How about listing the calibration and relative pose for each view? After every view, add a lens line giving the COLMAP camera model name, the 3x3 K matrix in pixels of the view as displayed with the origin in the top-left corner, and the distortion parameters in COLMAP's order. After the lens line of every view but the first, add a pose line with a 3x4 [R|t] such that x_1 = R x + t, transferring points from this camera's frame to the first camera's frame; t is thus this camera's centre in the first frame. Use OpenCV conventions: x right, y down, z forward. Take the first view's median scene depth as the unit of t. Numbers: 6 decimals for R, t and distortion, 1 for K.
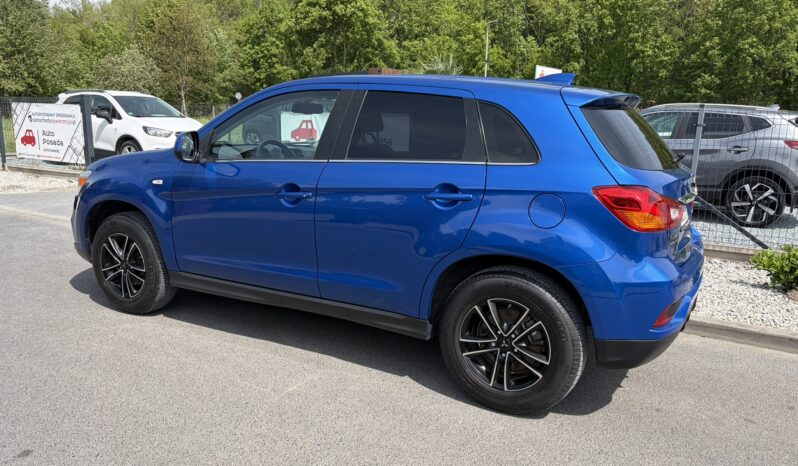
lens RADIAL K [[616.1, 0, 389.9], [0, 616.1, 232.4], [0, 0, 1]] dist [0.036752, -0.034909]
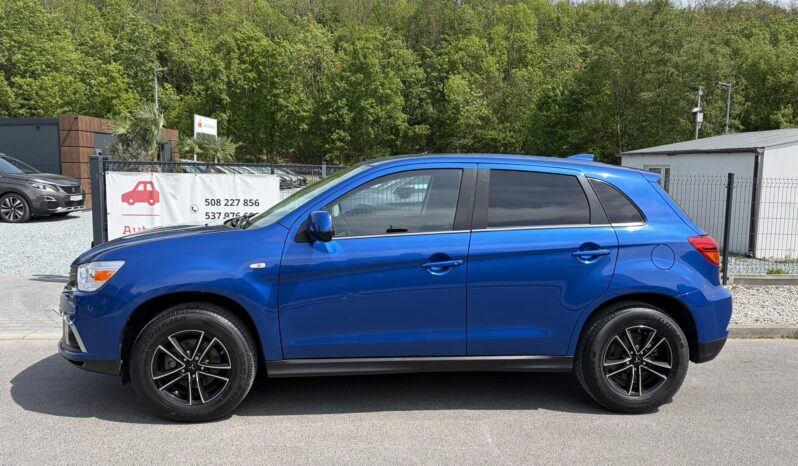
lens RADIAL K [[616.1, 0, 401.5], [0, 616.1, 237.0], [0, 0, 1]] dist [0.036752, -0.034909]
pose [[0.819484, -0.071443, 0.568632, -0.249730], [0.108482, 0.993599, -0.031502, -0.024572], [-0.562742, 0.087502, 0.821989, 0.045418]]
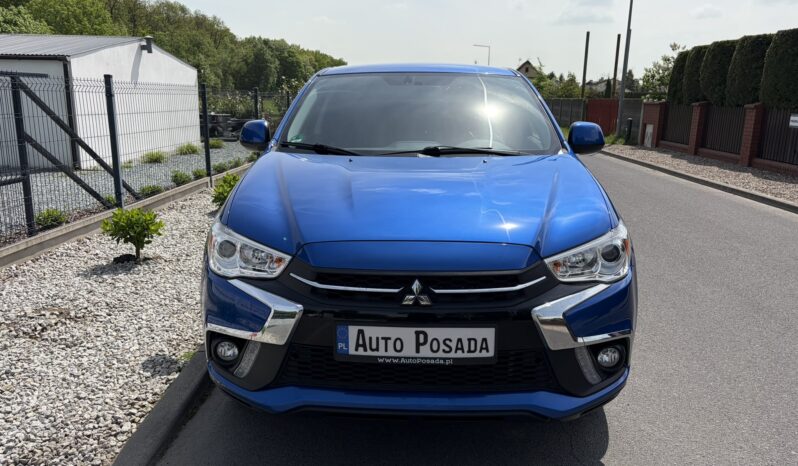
lens RADIAL K [[616.1, 0, 413.3], [0, 616.1, 222.6], [0, 0, 1]] dist [0.036752, -0.034909]
pose [[-0.477277, -0.204876, 0.854537, -0.338998], [0.137836, 0.942951, 0.303058, -0.111145], [-0.867876, 0.262428, -0.421809, 0.541684]]
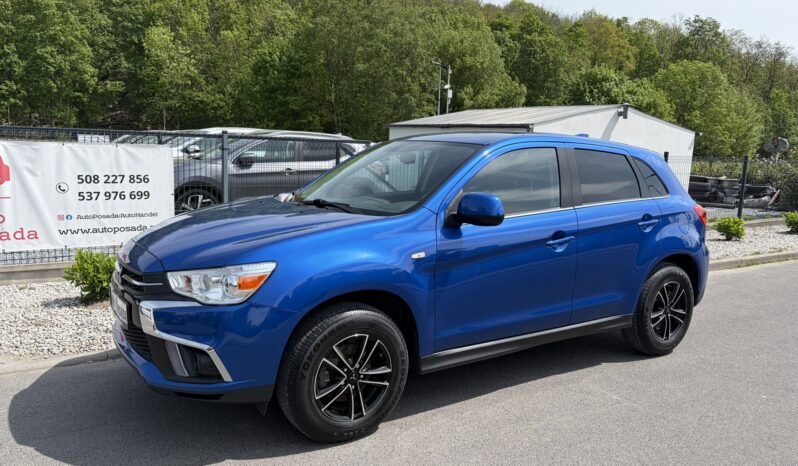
lens RADIAL K [[616.1, 0, 402.8], [0, 616.1, 238.7], [0, 0, 1]] dist [0.036752, -0.034909]
pose [[0.444754, -0.146495, 0.883591, -0.387662], [0.144033, 0.985392, 0.090874, -0.063009], [-0.883996, 0.086849, 0.459357, 0.222300]]
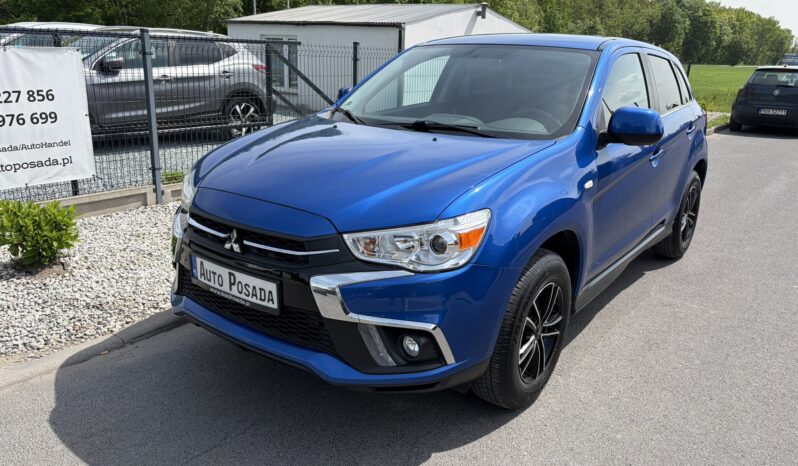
lens RADIAL K [[616.1, 0, 412.0], [0, 616.1, 235.9], [0, 0, 1]] dist [0.036752, -0.034909]
pose [[0.116633, -0.305828, 0.944916, -0.382374], [0.153138, 0.945569, 0.287137, -0.091186], [-0.981298, 0.111213, 0.157118, 0.381482]]
